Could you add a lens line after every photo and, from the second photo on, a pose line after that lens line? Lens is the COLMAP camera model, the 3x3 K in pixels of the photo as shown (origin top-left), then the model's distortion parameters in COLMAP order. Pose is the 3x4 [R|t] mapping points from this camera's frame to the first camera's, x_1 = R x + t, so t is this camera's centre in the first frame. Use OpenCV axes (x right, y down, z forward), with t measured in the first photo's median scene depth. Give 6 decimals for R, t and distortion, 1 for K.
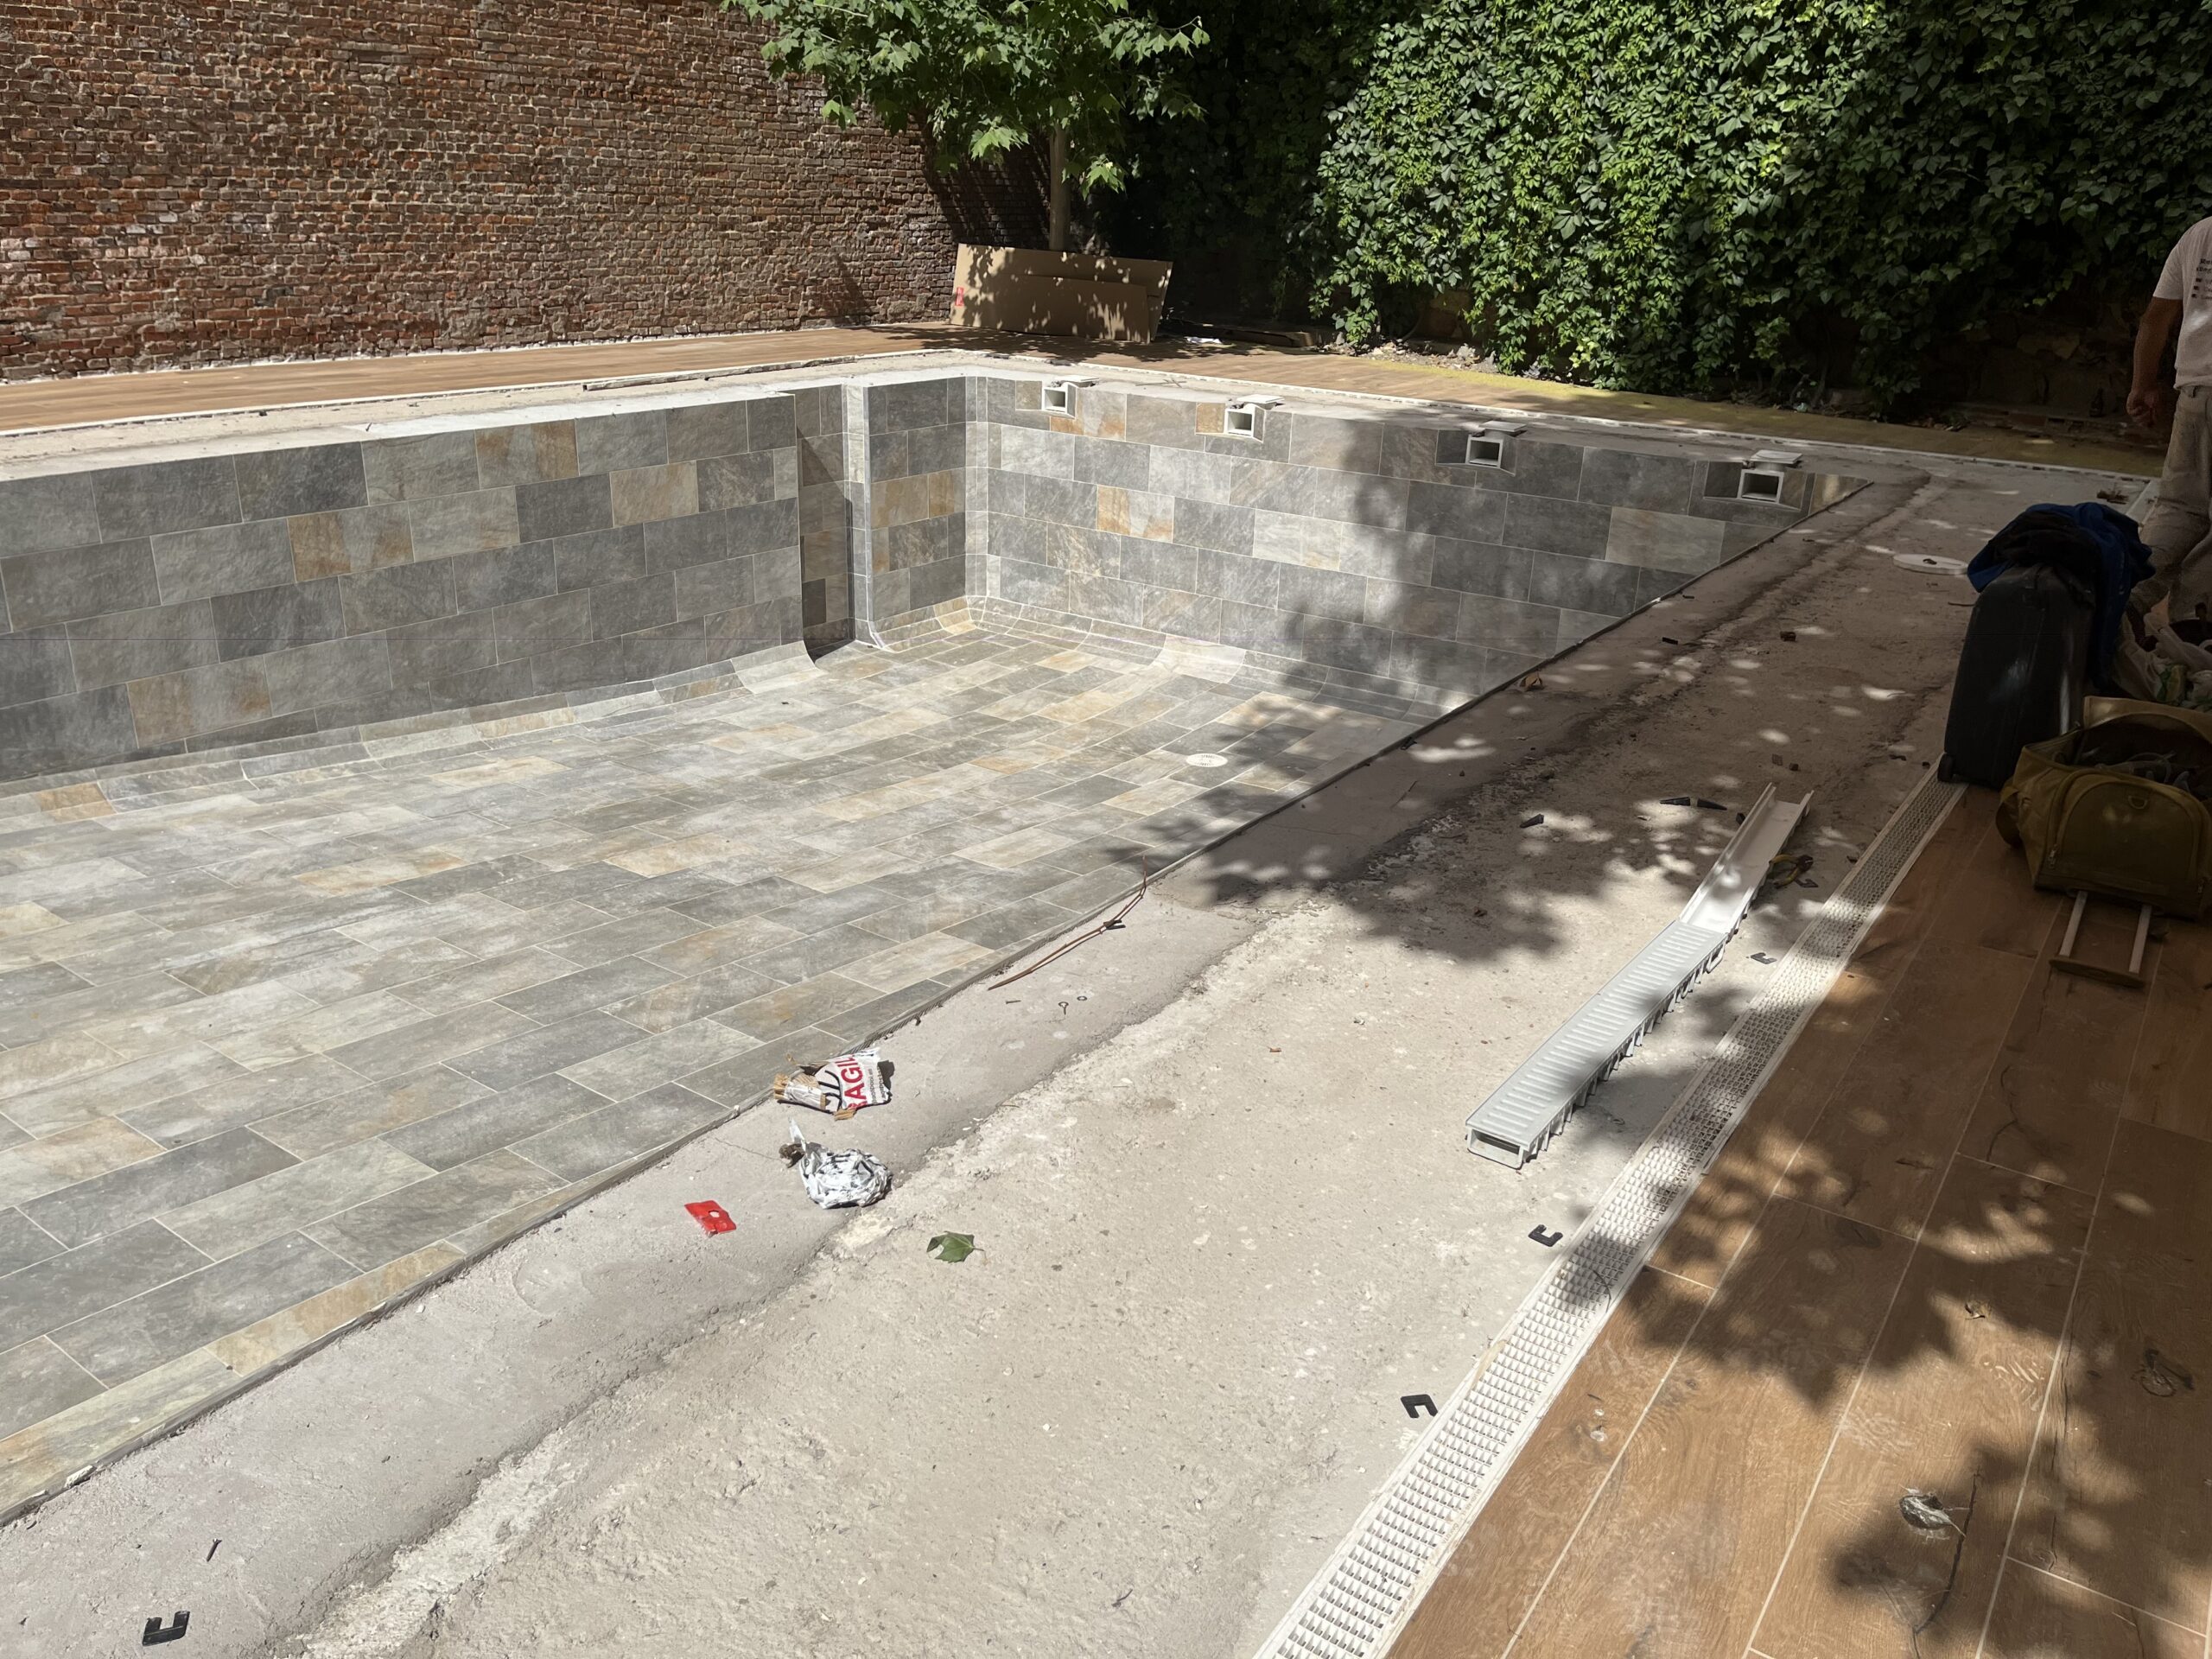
lens RADIAL K [[1665.3, 0, 1106.2], [0, 1665.3, 830.7], [0, 0, 1]] dist [0.002043, -0.000361]
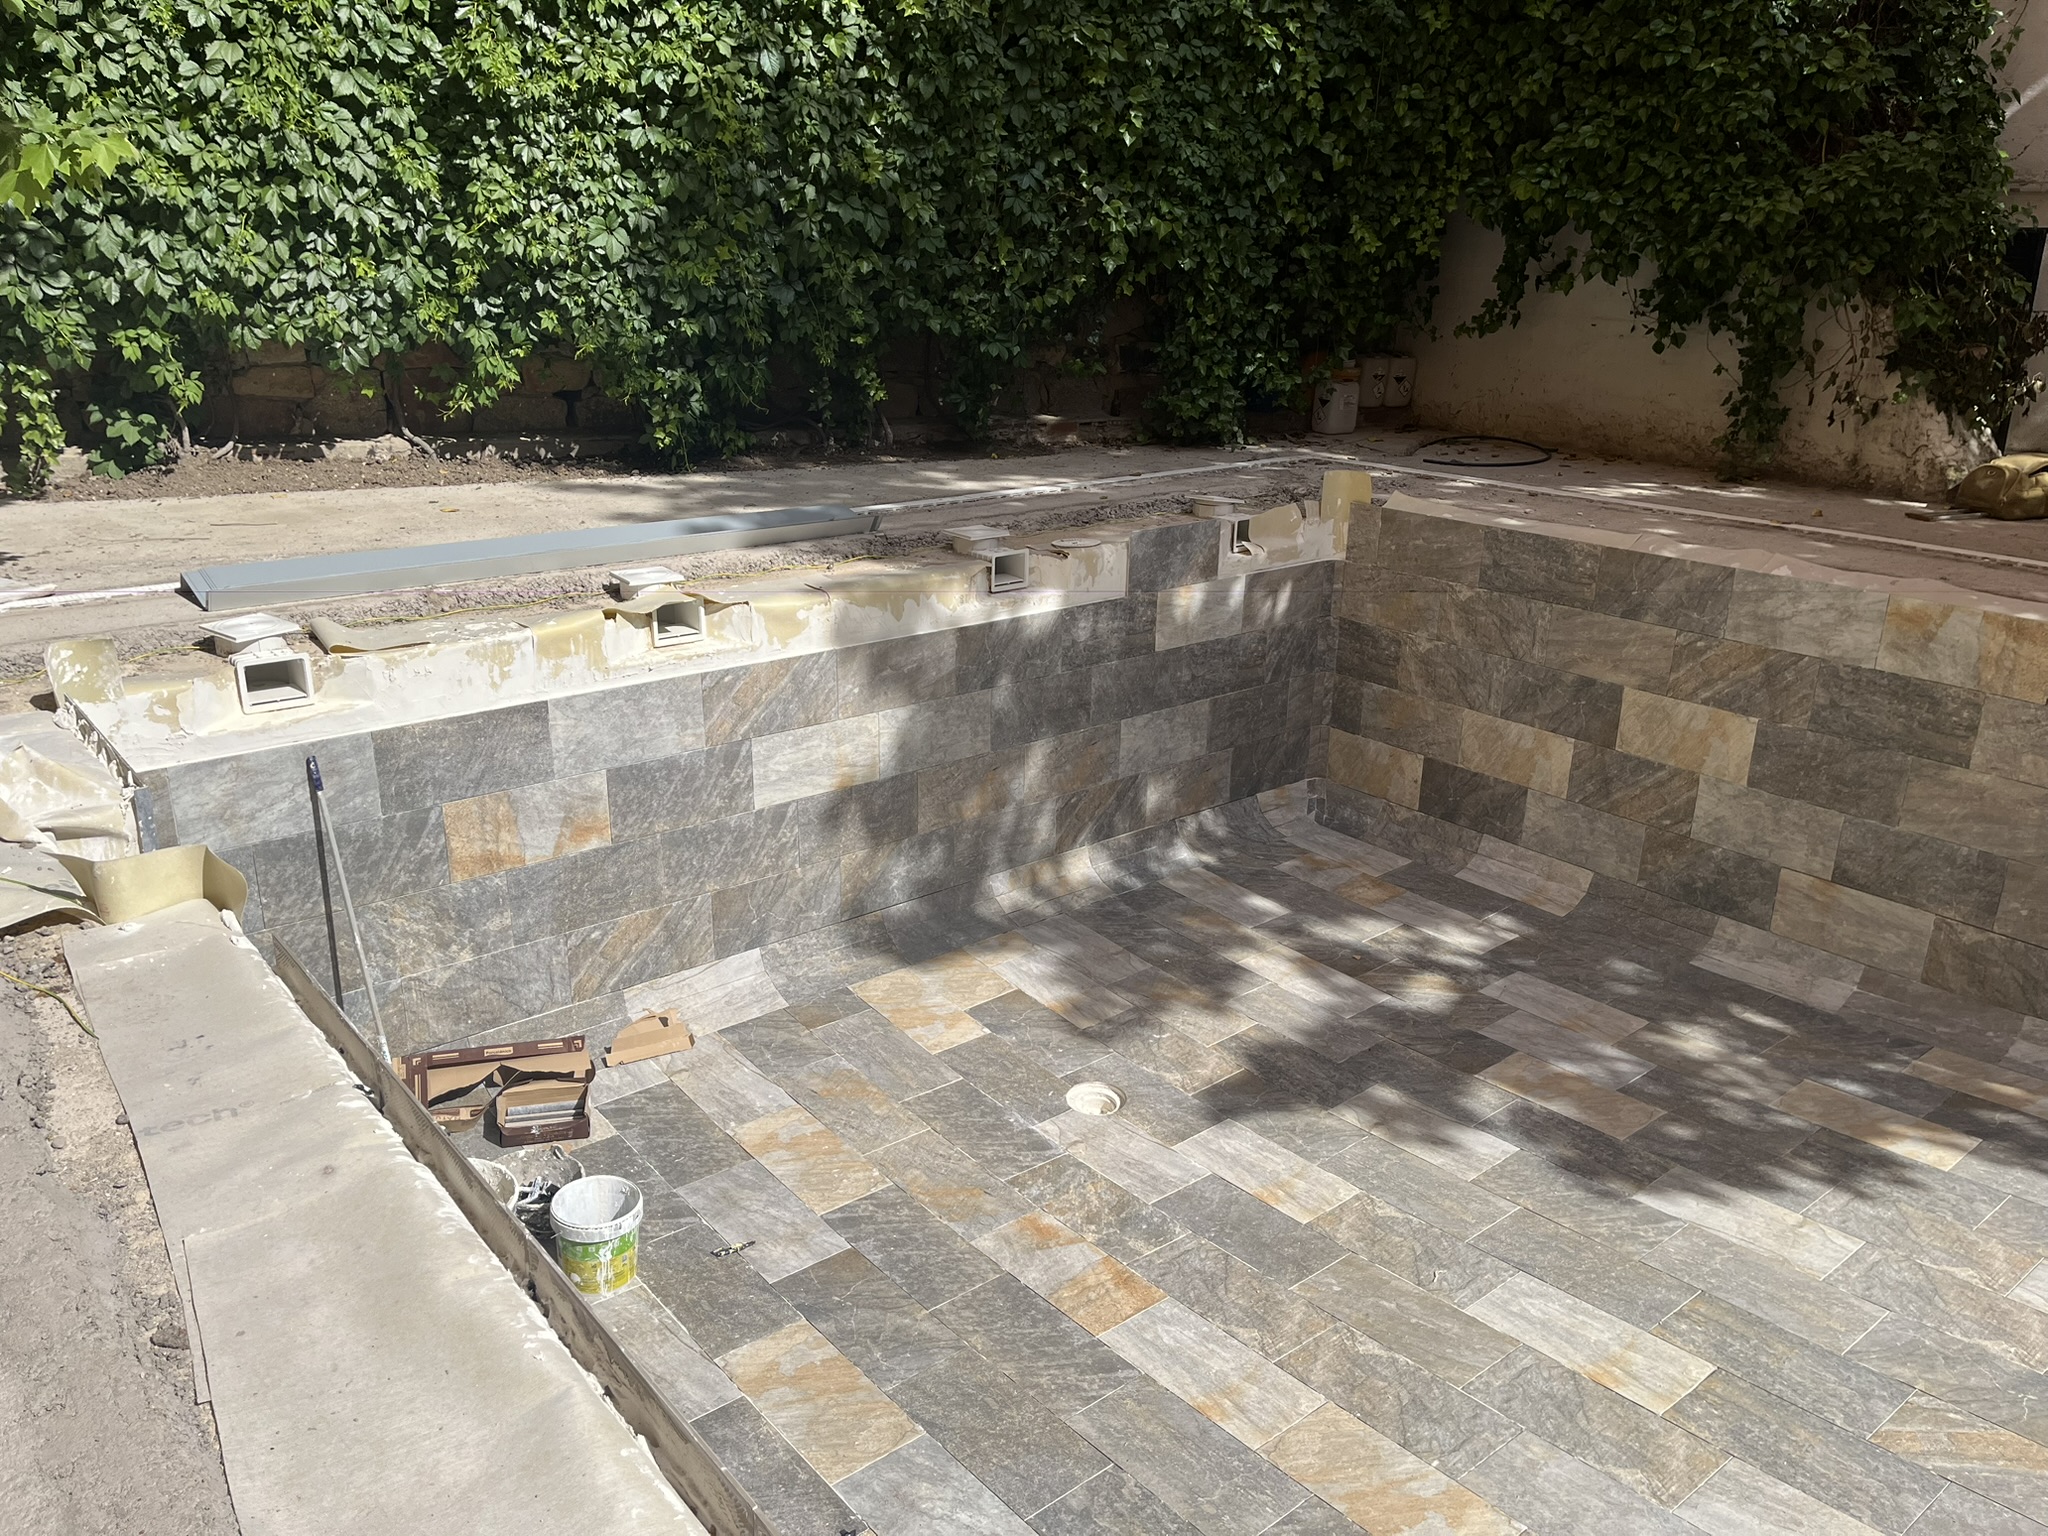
lens RADIAL K [[1541.8, 0, 1023.1], [0, 1541.8, 765.3], [0, 0, 1]] dist [0.002043, -0.000361]
pose [[0.265293, -0.349580, 0.898562, -0.407688], [0.339334, 0.906183, 0.252359, -0.294308], [-0.902481, 0.237964, 0.359028, 0.696256]]
